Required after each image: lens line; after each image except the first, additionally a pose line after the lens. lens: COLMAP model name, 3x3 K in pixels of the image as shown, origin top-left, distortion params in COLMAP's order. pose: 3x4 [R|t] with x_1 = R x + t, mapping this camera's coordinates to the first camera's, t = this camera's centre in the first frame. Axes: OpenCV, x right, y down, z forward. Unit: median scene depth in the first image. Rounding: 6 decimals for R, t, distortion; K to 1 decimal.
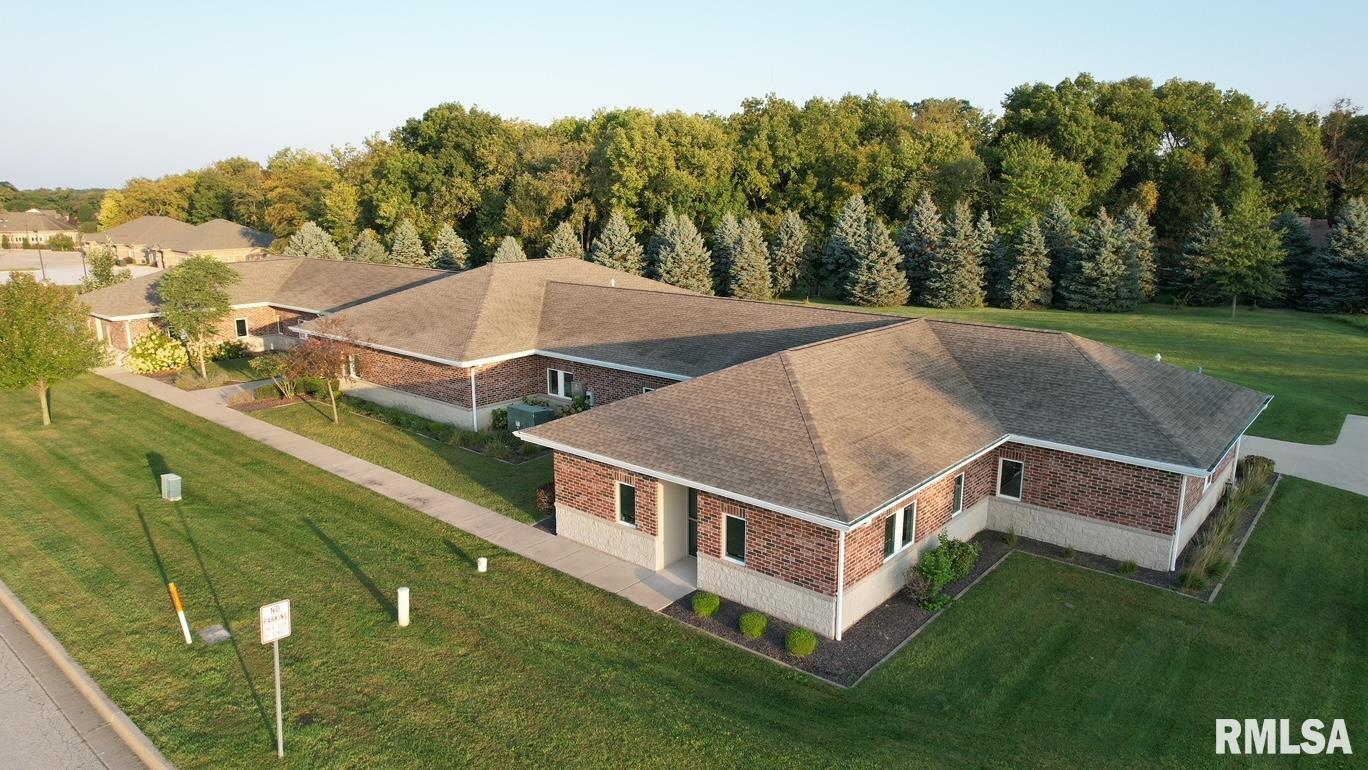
lens RADIAL K [[869.3, 0, 686.6], [0, 869.3, 381.3], [0, 0, 1]] dist [-0.026636, 0.004961]
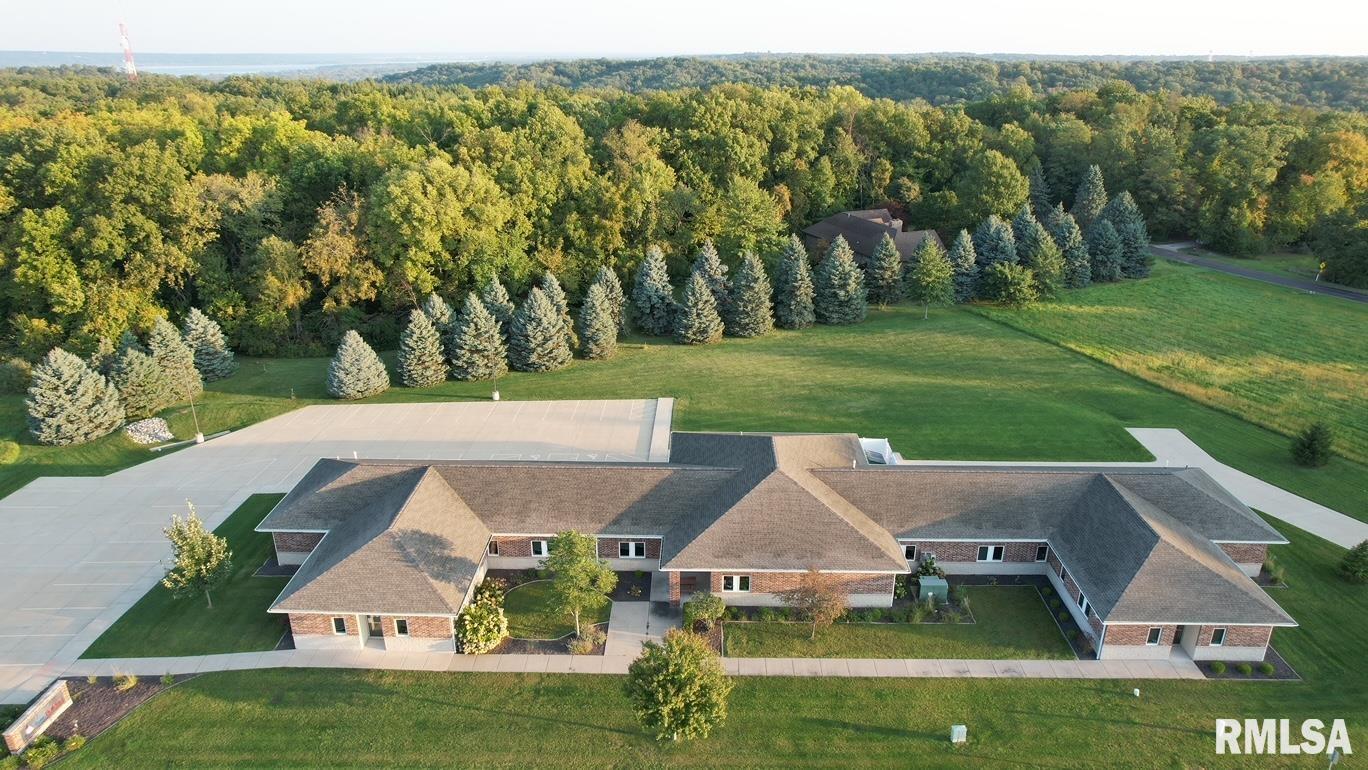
lens RADIAL K [[869.3, 0, 683.4], [0, 869.3, 389.7], [0, 0, 1]] dist [-0.026636, 0.004961]
pose [[0.774727, -0.230884, 0.588635, -0.578115], [0.135436, 0.969936, 0.202190, -0.288424], [-0.617621, -0.076920, 0.782706, 0.031721]]
